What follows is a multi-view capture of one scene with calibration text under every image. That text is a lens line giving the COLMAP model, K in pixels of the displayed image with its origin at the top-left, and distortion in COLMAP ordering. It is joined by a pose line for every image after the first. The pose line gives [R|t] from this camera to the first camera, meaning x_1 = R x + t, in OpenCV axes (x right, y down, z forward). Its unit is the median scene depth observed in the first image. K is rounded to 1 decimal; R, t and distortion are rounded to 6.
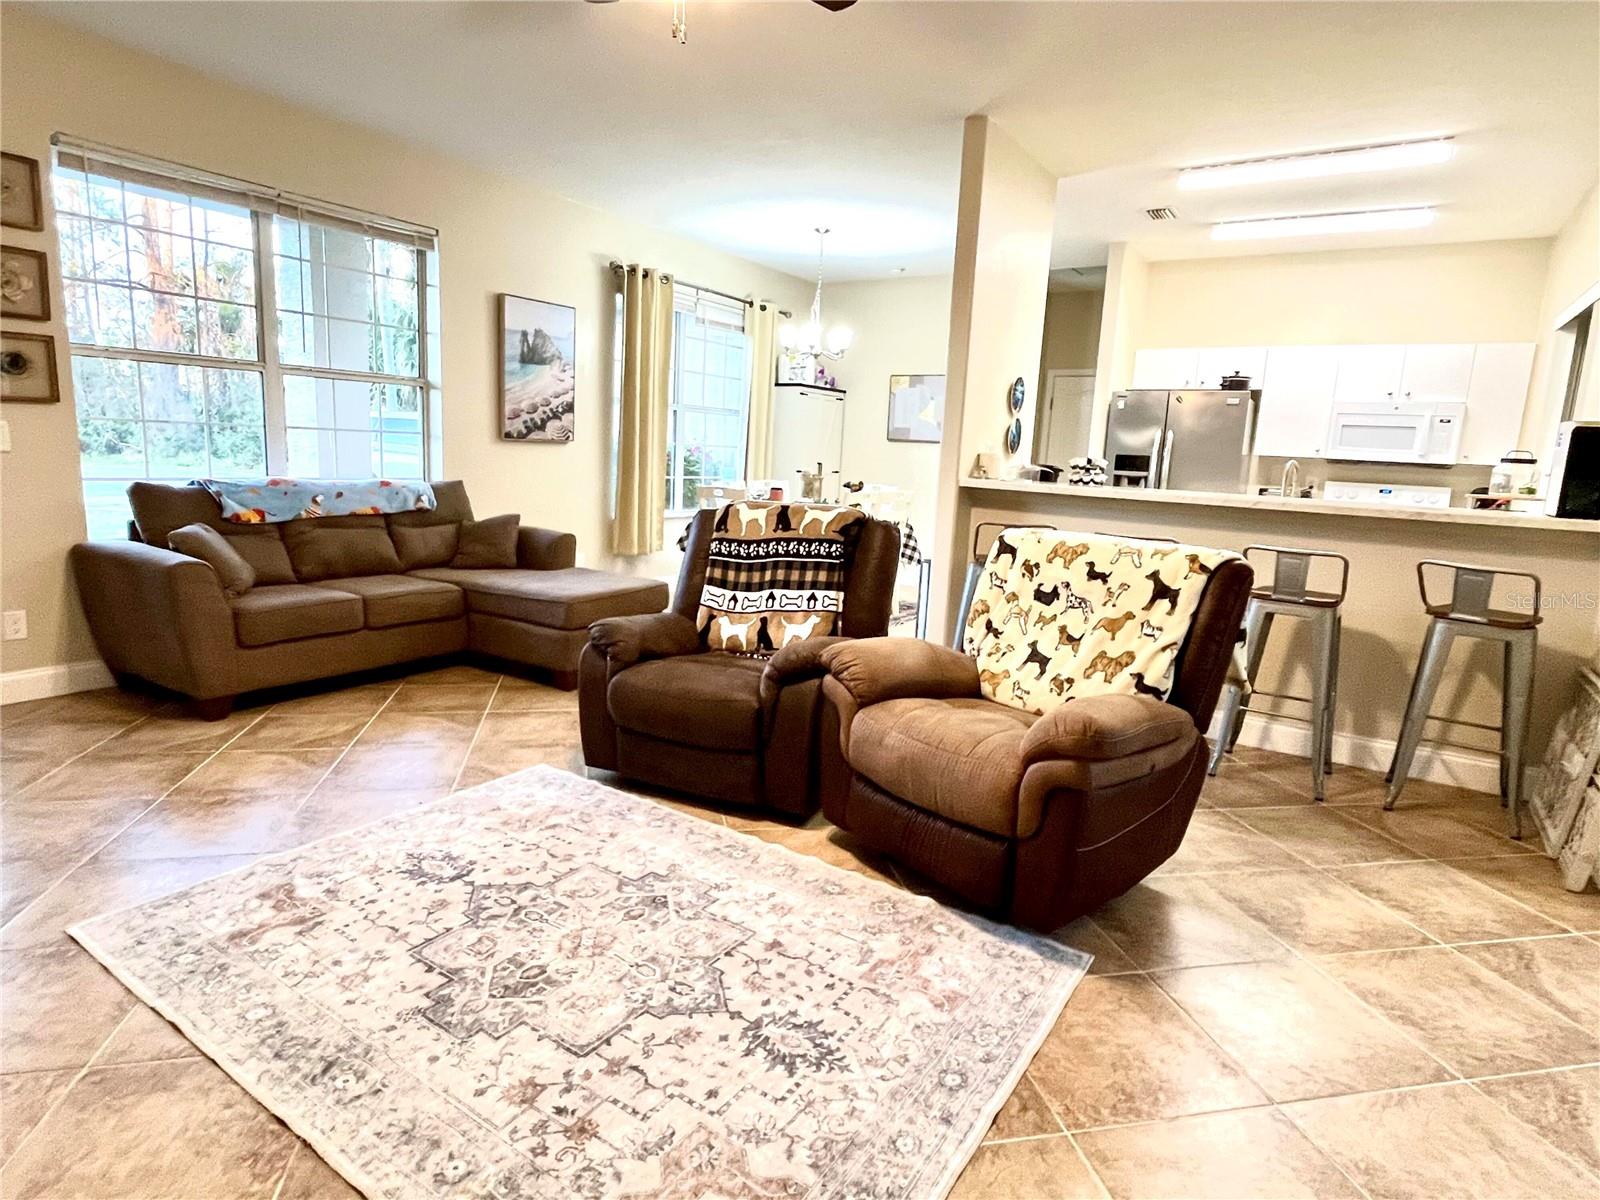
lens RADIAL K [[893.5, 0, 797.2], [0, 893.5, 607.6], [0, 0, 1]] dist [0.003512, -0.005040]
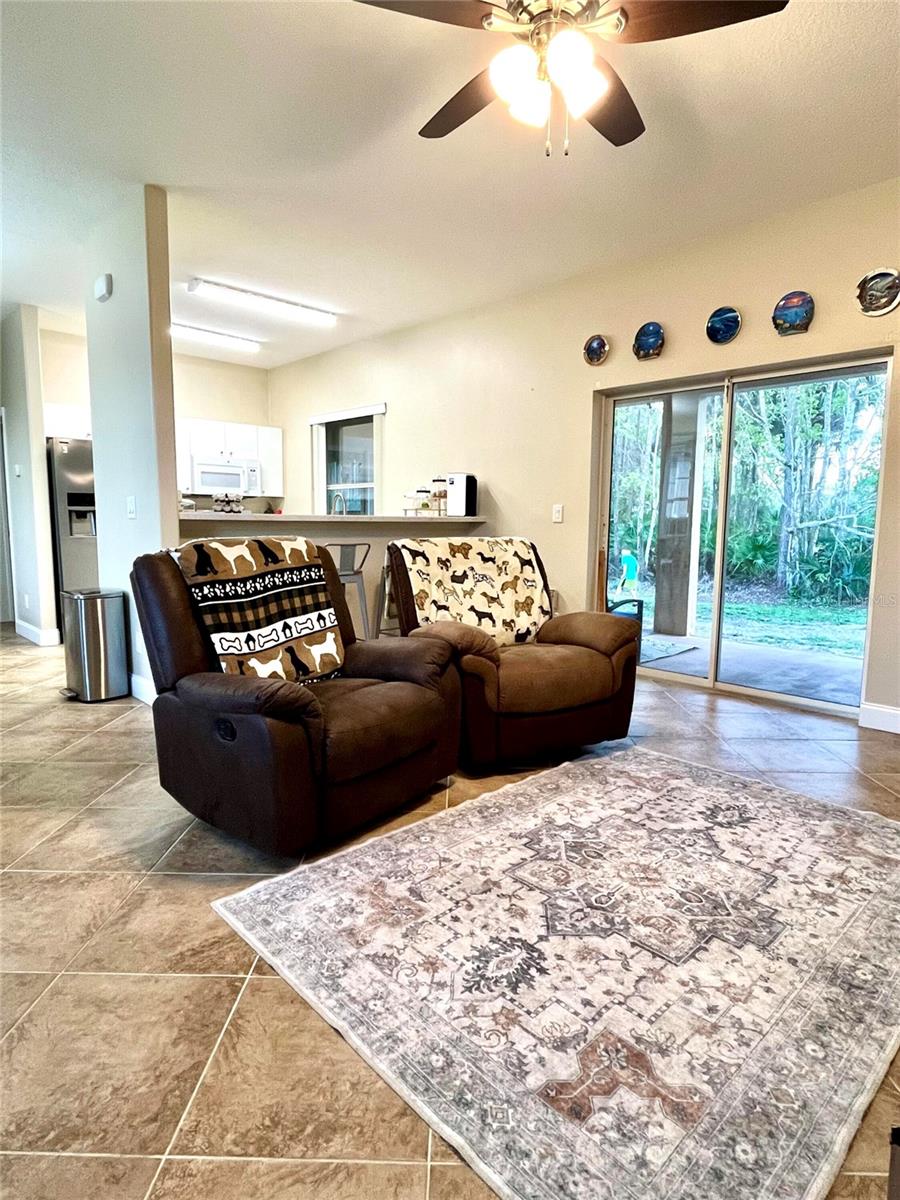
lens RADIAL K [[670.1, 0, 452.3], [0, 670.1, 596.8], [0, 0, 1]] dist [0.003512, -0.005040]
pose [[0.213848, -0.157223, 0.964132, -0.924382], [0.174568, 0.977227, 0.120638, -0.134206], [-0.961143, 0.142509, 0.236424, 0.795349]]
